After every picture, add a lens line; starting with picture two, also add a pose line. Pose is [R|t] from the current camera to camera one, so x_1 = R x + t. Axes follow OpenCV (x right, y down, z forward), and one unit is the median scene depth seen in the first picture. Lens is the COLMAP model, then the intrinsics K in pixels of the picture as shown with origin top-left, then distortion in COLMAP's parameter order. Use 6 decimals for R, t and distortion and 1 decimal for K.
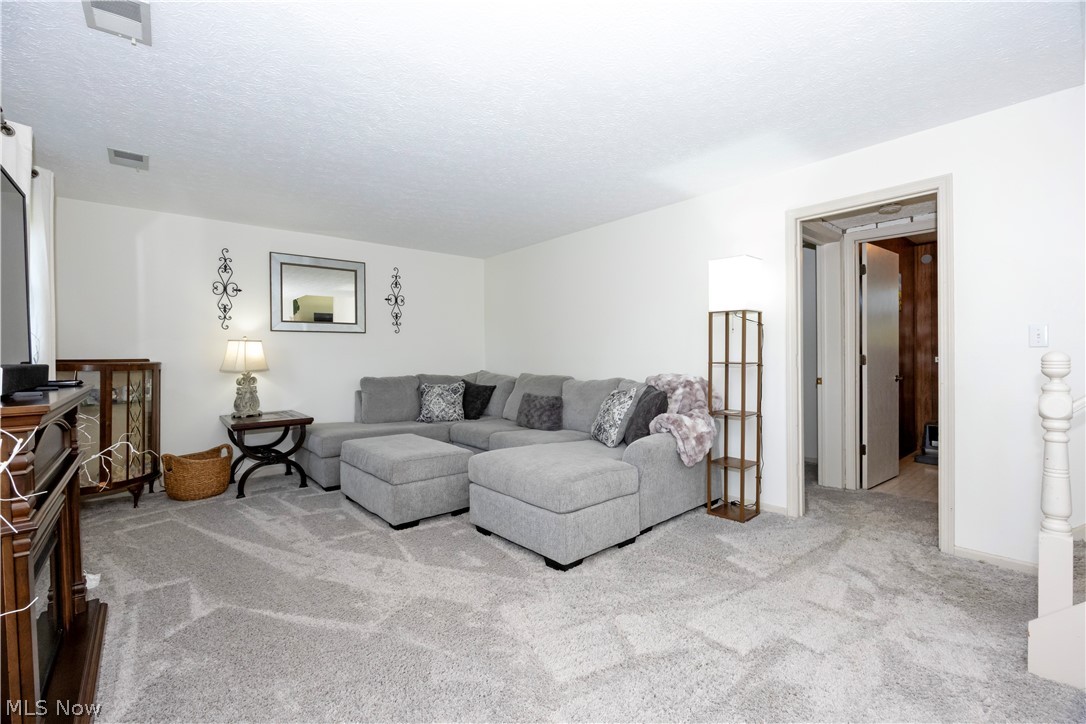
lens RADIAL K [[480.3, 0, 544.6], [0, 480.3, 357.1], [0, 0, 1]] dist [-0.010731, 0.000235]
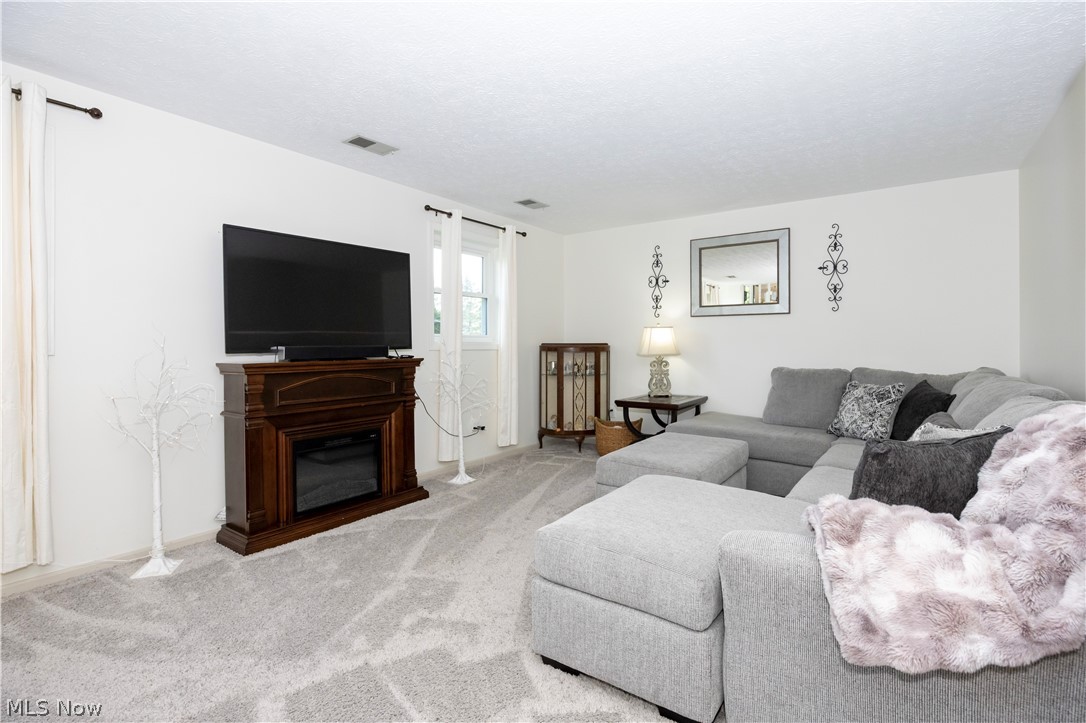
lens RADIAL K [[507.5, 0, 562.4], [0, 507.5, 341.1], [0, 0, 1]] dist [0.000314, 0.000074]
pose [[0.256717, 0.010132, -0.966434, 0.414959], [0.003080, 0.999931, 0.011301, -0.015395], [0.966482, -0.005877, 0.256668, 0.450904]]
